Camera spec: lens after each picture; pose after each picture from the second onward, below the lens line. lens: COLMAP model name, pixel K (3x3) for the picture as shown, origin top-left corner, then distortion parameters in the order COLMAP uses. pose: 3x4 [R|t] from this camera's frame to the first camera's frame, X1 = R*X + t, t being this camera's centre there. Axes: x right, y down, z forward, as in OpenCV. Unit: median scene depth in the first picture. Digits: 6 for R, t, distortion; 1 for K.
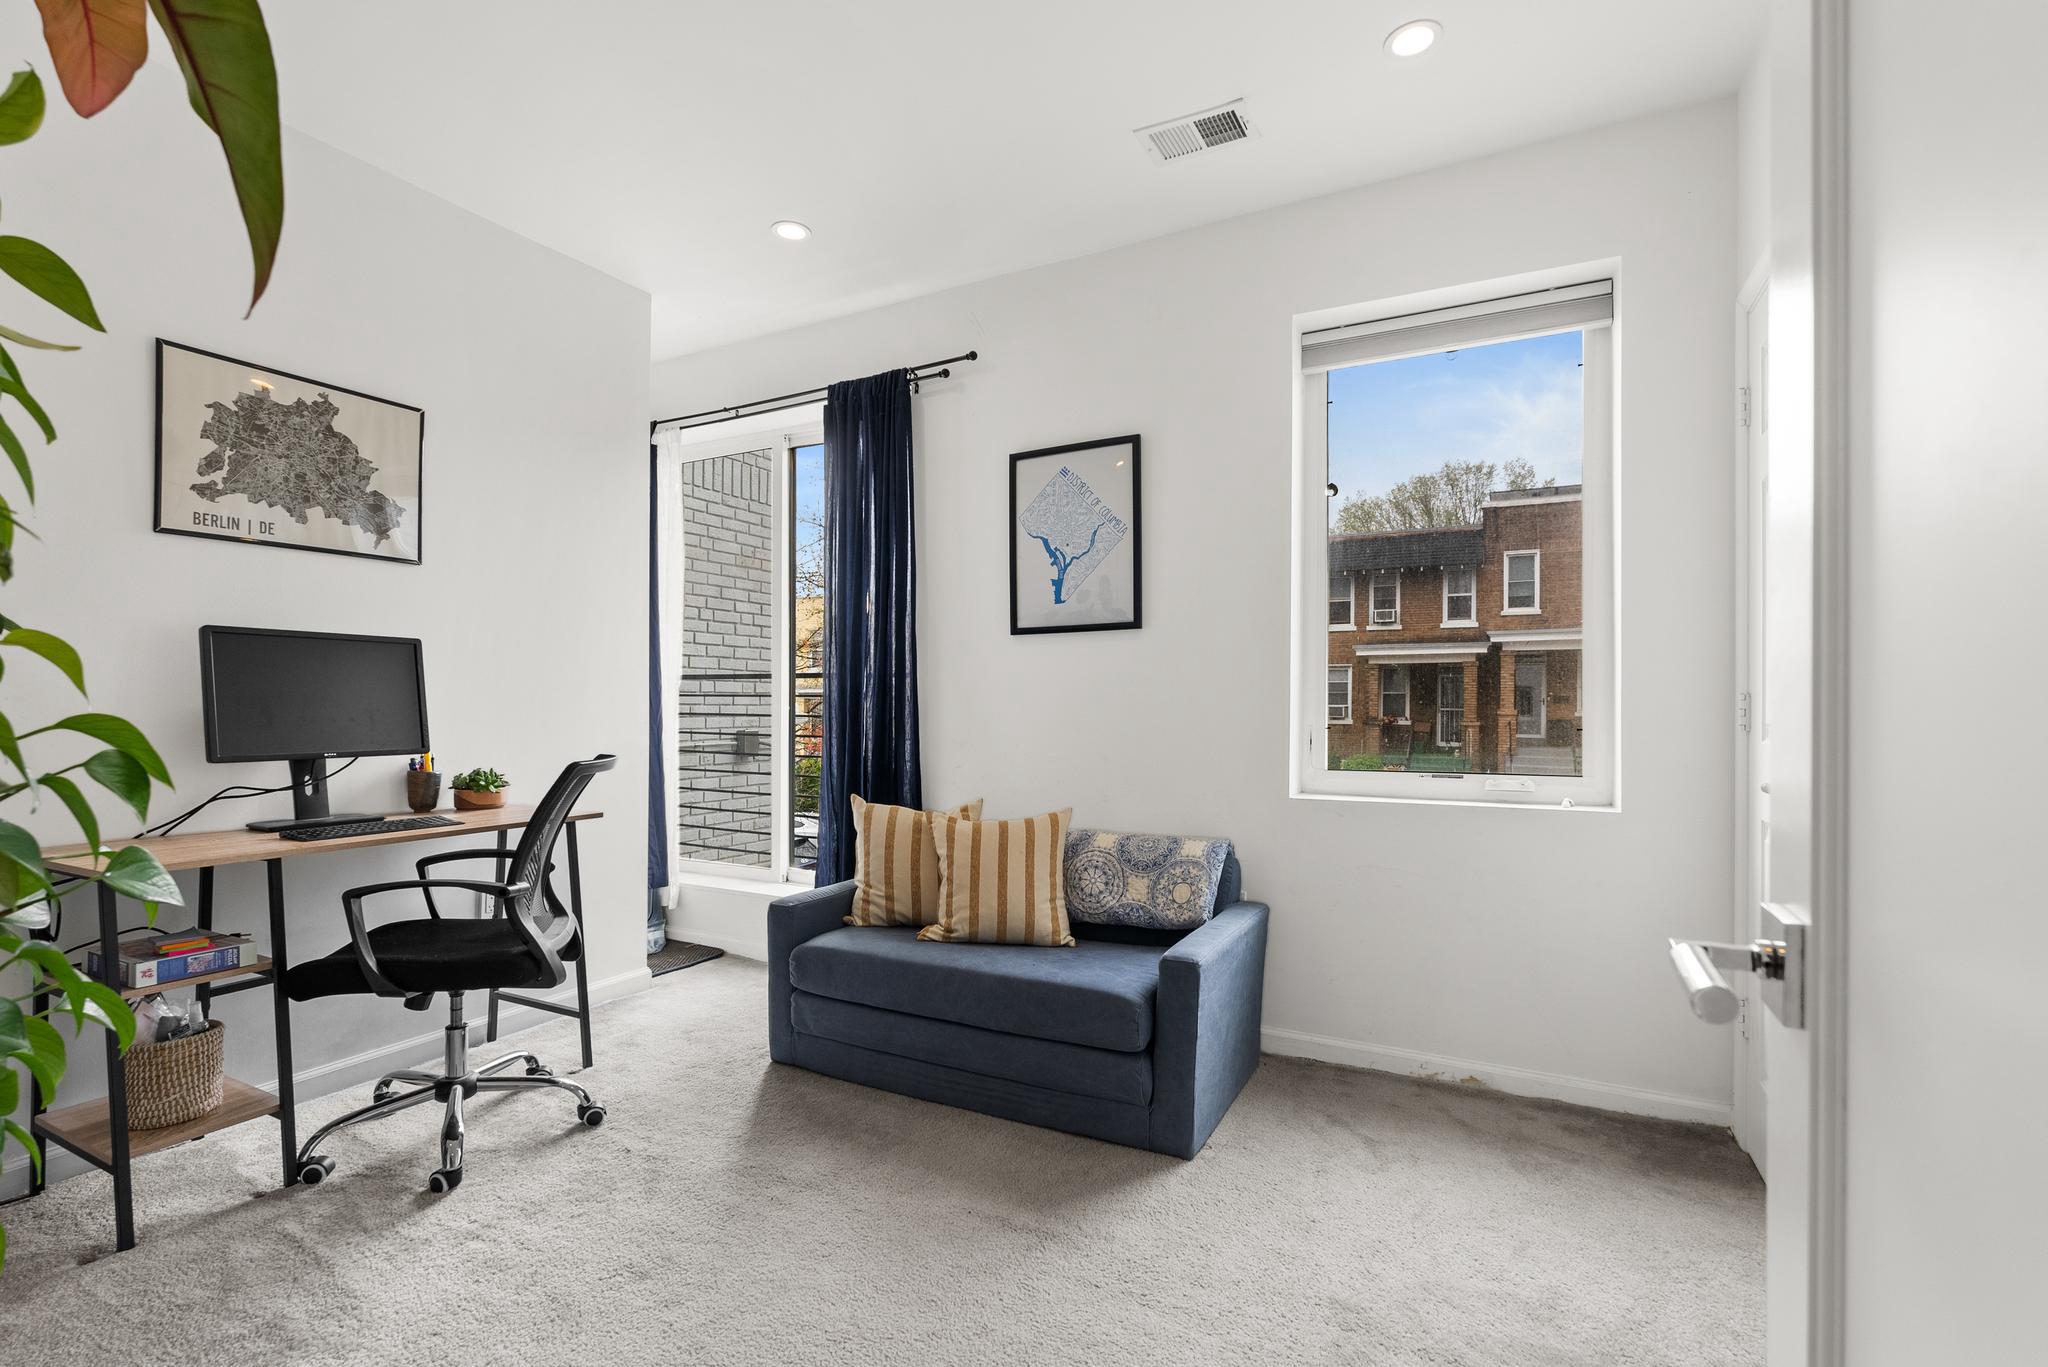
lens RADIAL K [[930.9, 0, 1022.2], [0, 930.9, 692.1], [0, 0, 1]] dist [-0.000920, 0.000416]
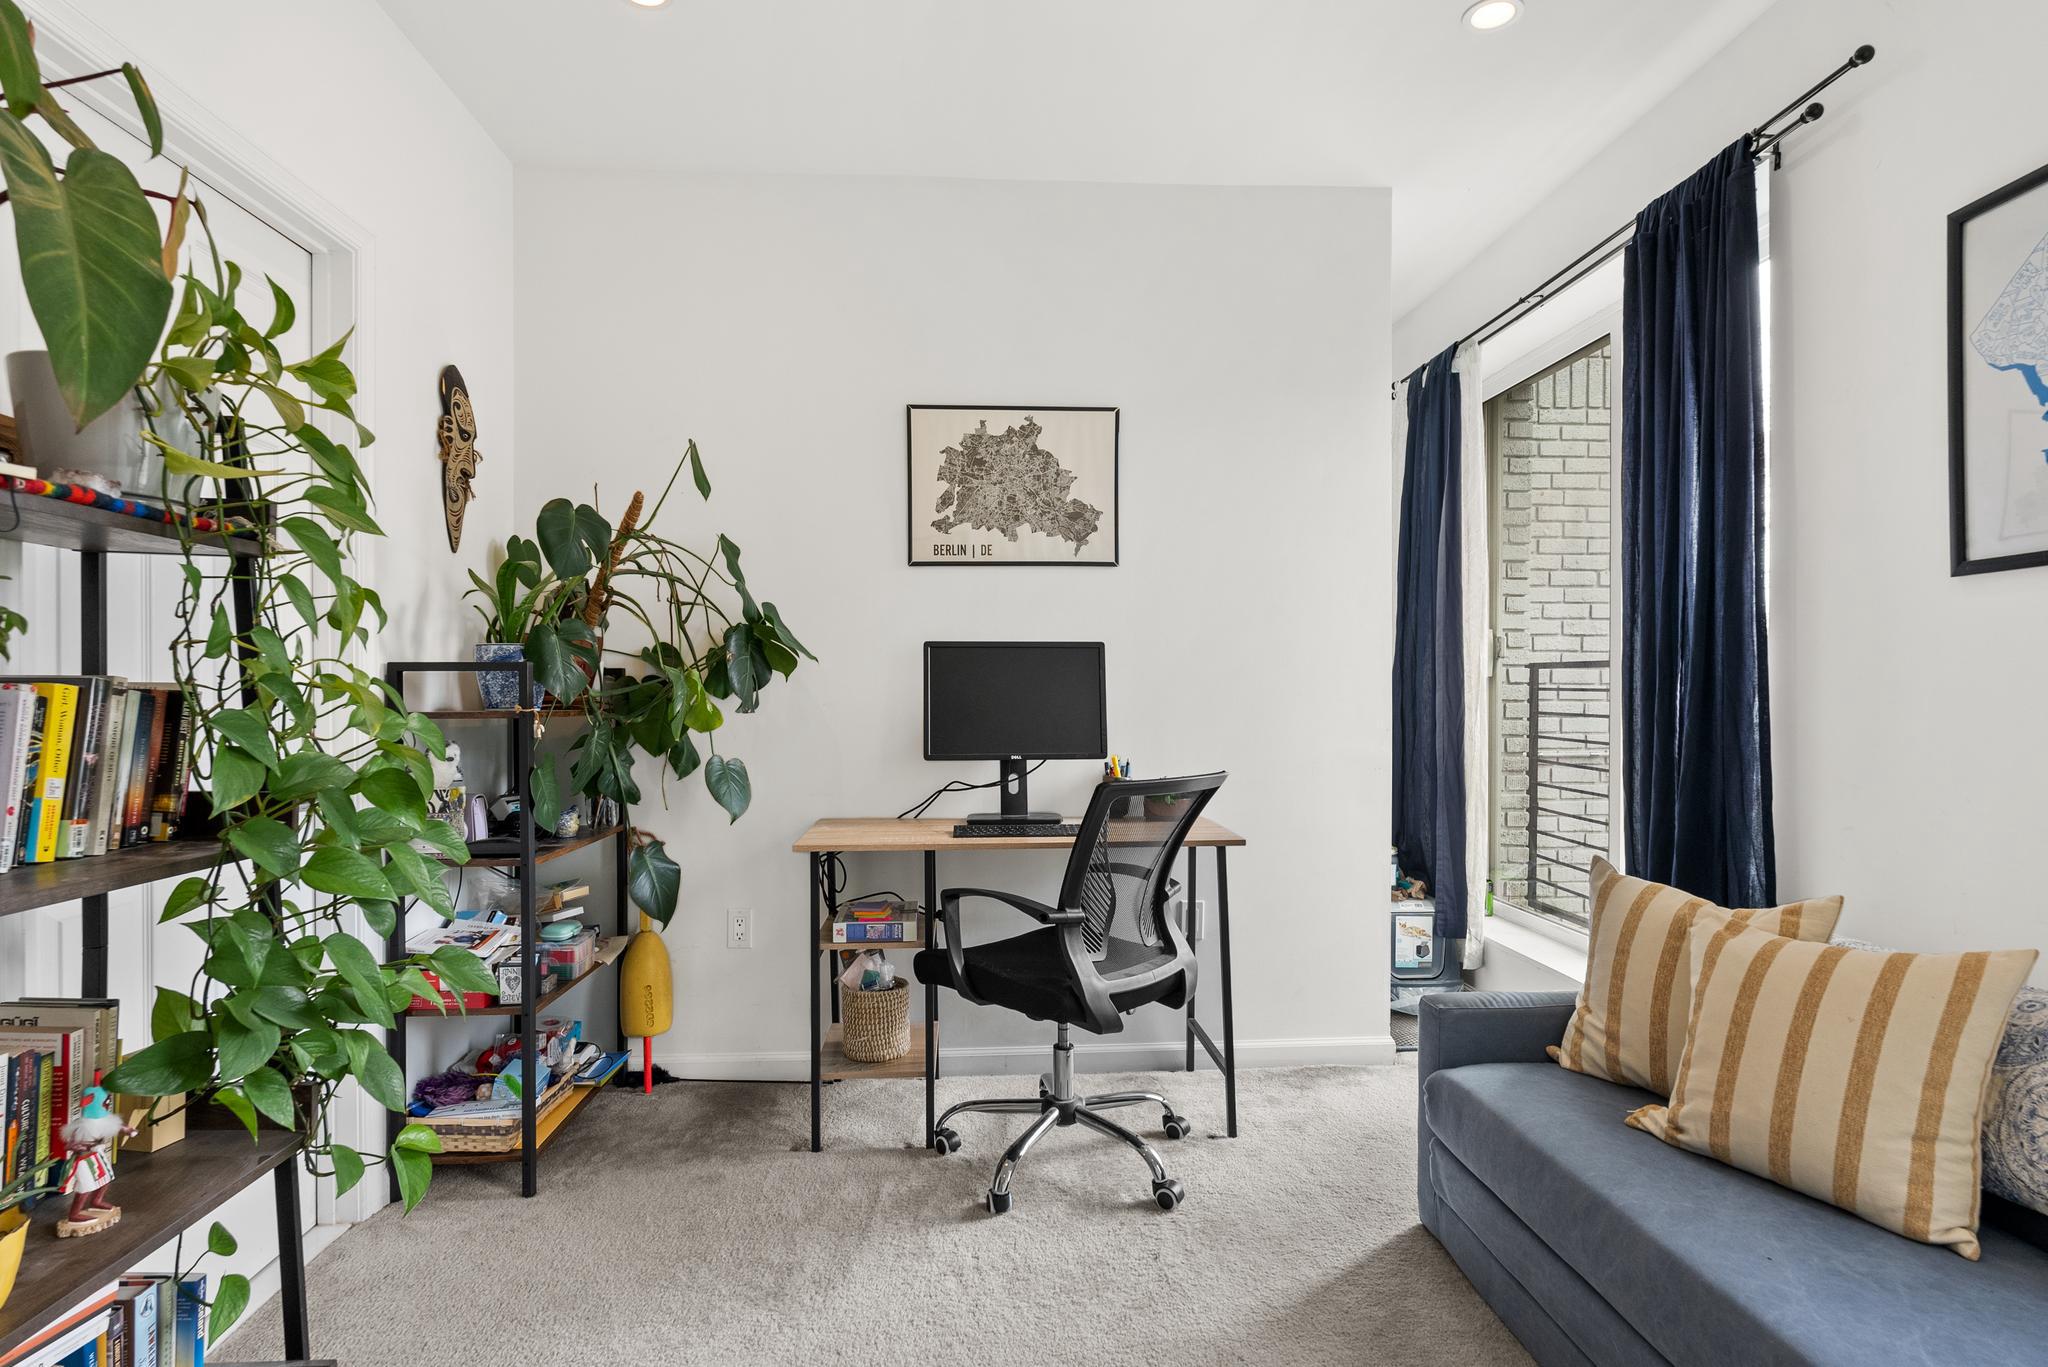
lens RADIAL K [[1048.8, 0, 1024.0], [0, 1048.8, 683.5], [0, 0, 1]] dist [-0.001134, 0.002438]
pose [[0.522255, -0.007749, -0.852754, 0.259020], [0.016029, 0.999871, 0.000731, -0.015267], [0.852639, -0.014050, 0.522312, 0.349777]]
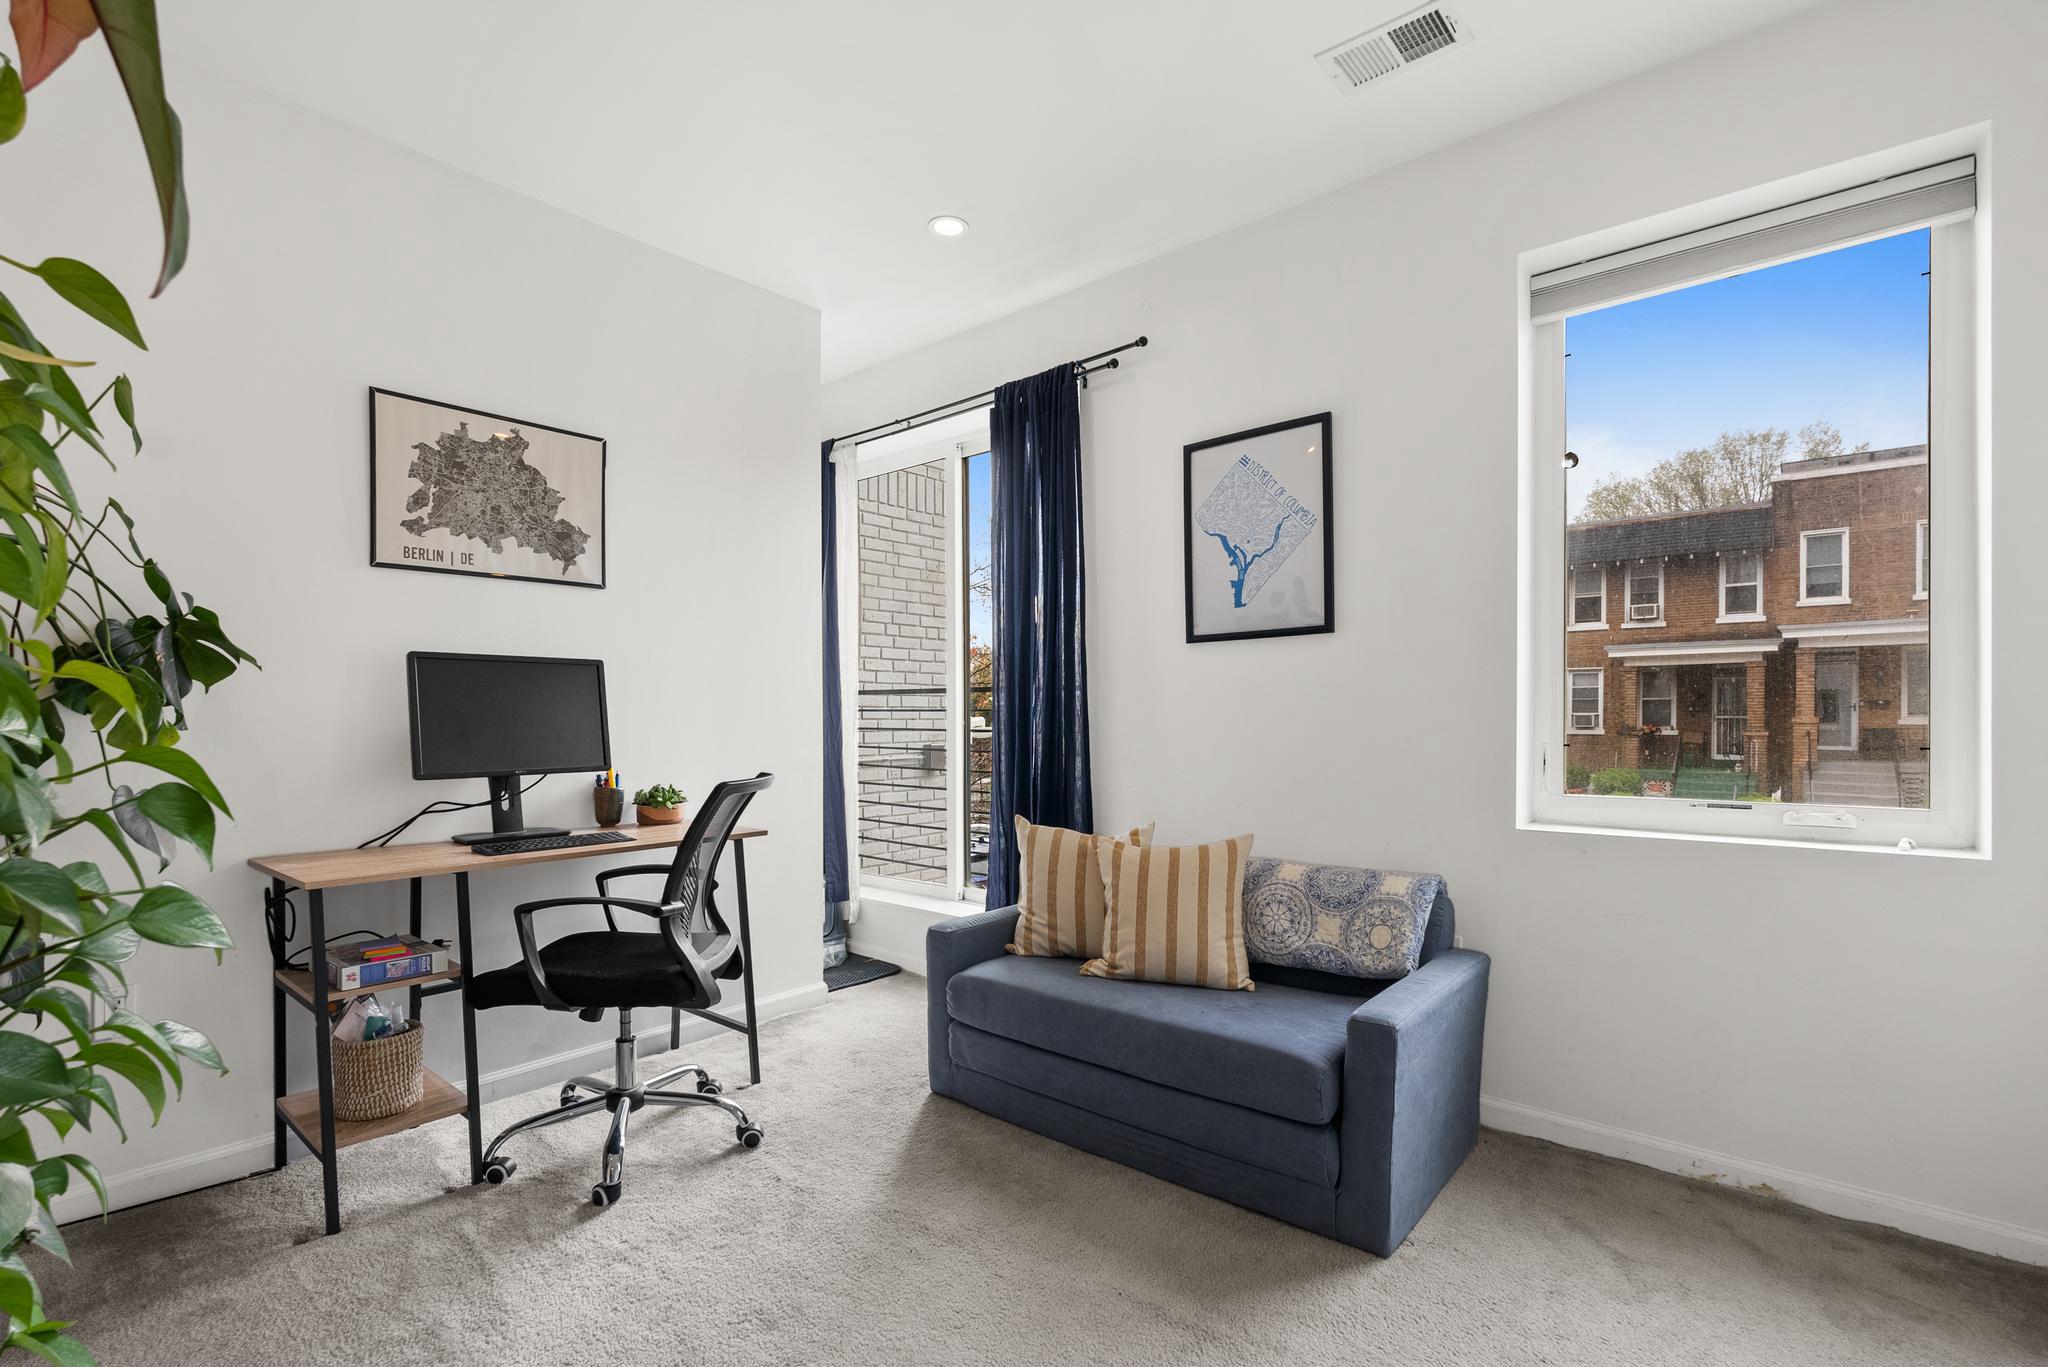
lens RADIAL K [[930.9, 0, 1025.5], [0, 930.9, 712.6], [0, 0, 1]] dist [-0.002677, 0.000124]
pose [[0.976653, -0.007176, -0.214703, 0.036711], [0.009550, 0.999904, 0.010022, -0.004555], [0.214610, -0.011838, 0.976628, 0.087849]]
